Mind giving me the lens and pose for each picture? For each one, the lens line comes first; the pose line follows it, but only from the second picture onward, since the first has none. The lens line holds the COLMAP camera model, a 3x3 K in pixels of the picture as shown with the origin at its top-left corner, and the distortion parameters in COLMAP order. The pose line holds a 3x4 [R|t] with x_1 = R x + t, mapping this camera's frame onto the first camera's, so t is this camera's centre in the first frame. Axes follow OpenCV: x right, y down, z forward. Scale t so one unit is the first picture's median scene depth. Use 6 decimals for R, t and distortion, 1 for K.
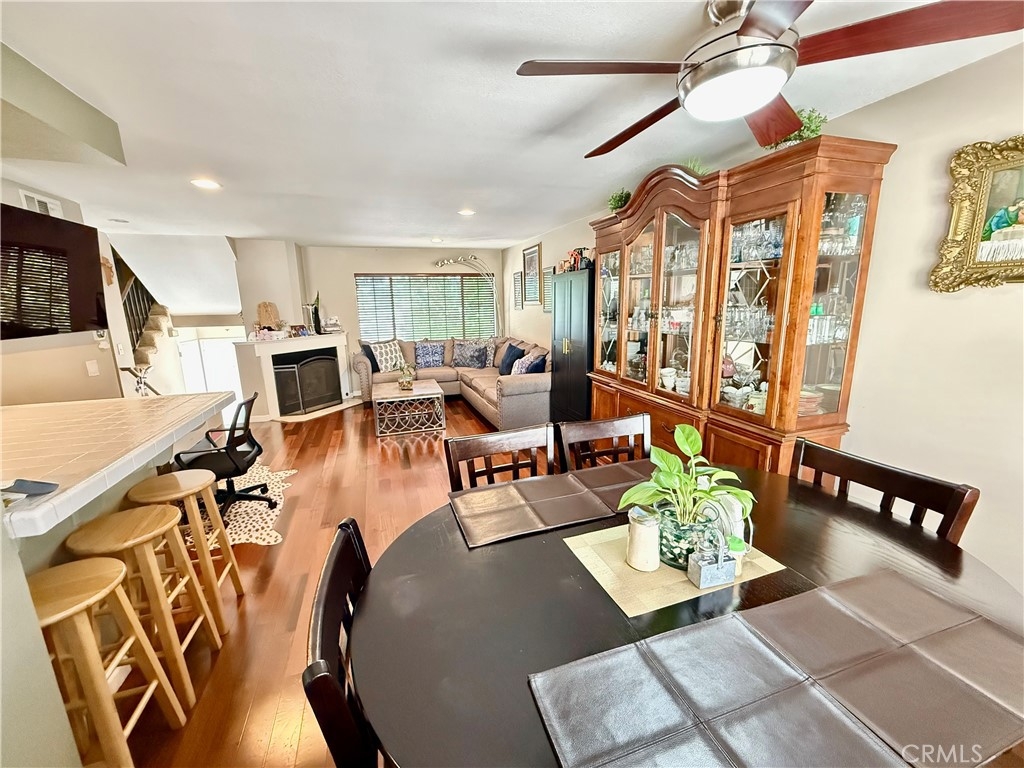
lens RADIAL K [[409.3, 0, 511.4], [0, 409.3, 387.2], [0, 0, 1]] dist [0.003731, -0.000351]
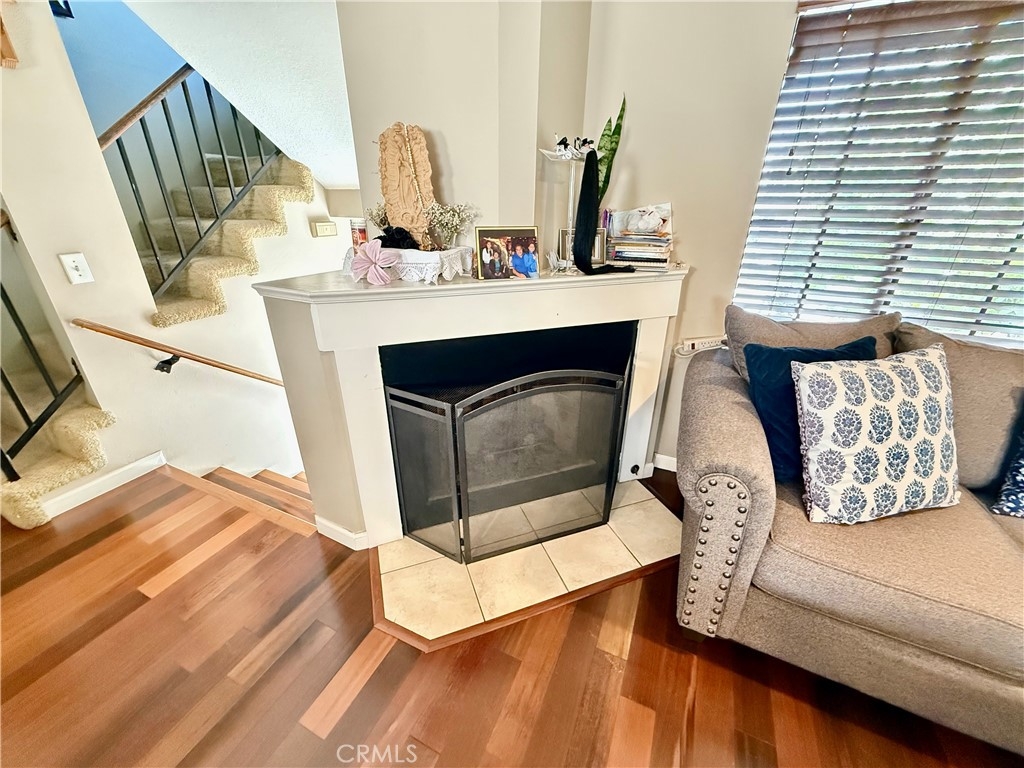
lens RADIAL K [[409.3, 0, 509.8], [0, 409.3, 385.0], [0, 0, 1]] dist [0.003731, -0.000351]
pose [[0.725986, 0.302502, -0.617606, -0.335534], [-0.162053, 0.948022, 0.273848, -0.129949], [0.668344, -0.098725, 0.737272, 0.803496]]
